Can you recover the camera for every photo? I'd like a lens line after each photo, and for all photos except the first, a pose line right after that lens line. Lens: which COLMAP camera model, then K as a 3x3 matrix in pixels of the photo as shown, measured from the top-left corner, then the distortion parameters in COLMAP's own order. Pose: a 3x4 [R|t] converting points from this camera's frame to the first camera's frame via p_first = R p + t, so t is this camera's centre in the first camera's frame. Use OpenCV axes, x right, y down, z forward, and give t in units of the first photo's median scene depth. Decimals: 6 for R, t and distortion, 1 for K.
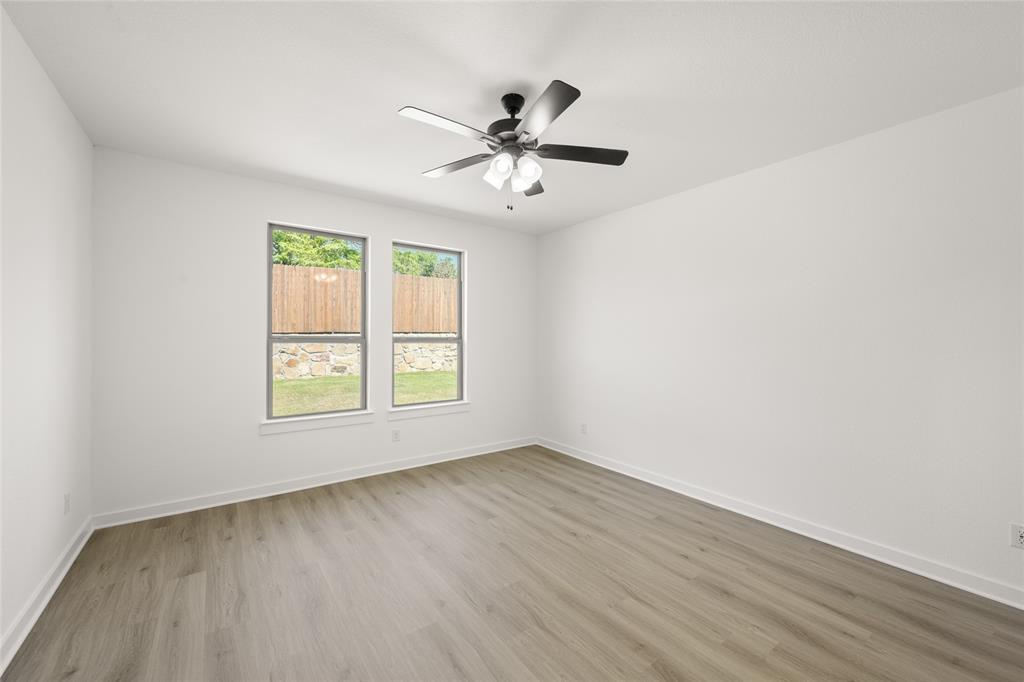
lens RADIAL K [[406.2, 0, 516.0], [0, 406.2, 340.8], [0, 0, 1]] dist [0.000954, -0.000123]
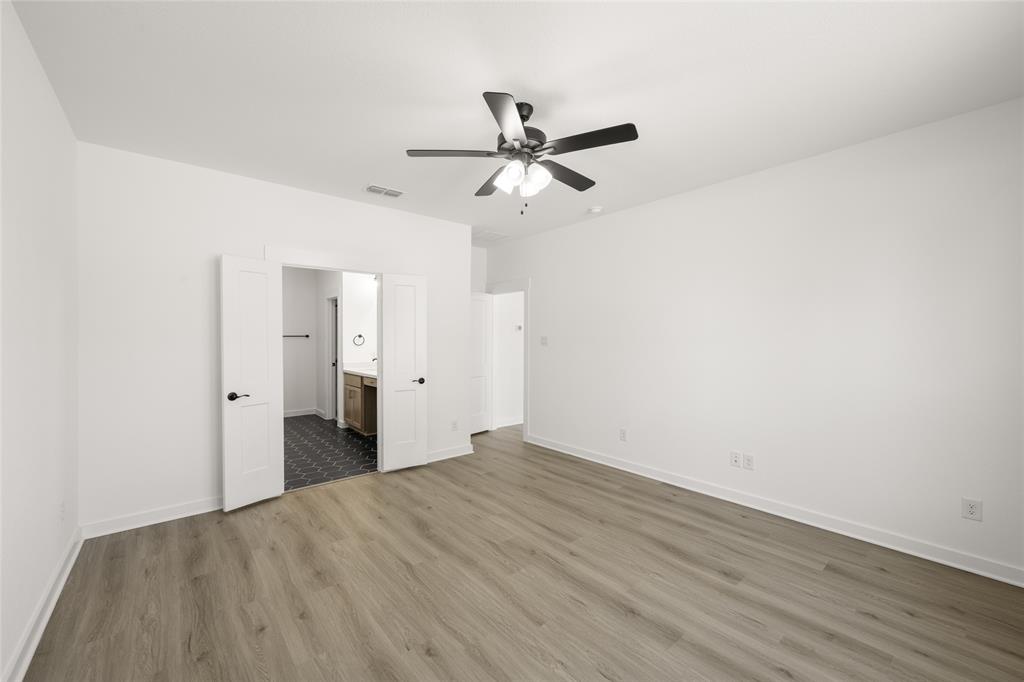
lens RADIAL K [[406.2, 0, 516.0], [0, 406.2, 346.8], [0, 0, 1]] dist [0.000954, -0.000123]
pose [[-0.997887, -0.007421, -0.064543, 0.068149], [-0.008896, 0.999705, 0.022591, -0.007849], [0.064356, 0.023118, -0.997659, 2.058551]]
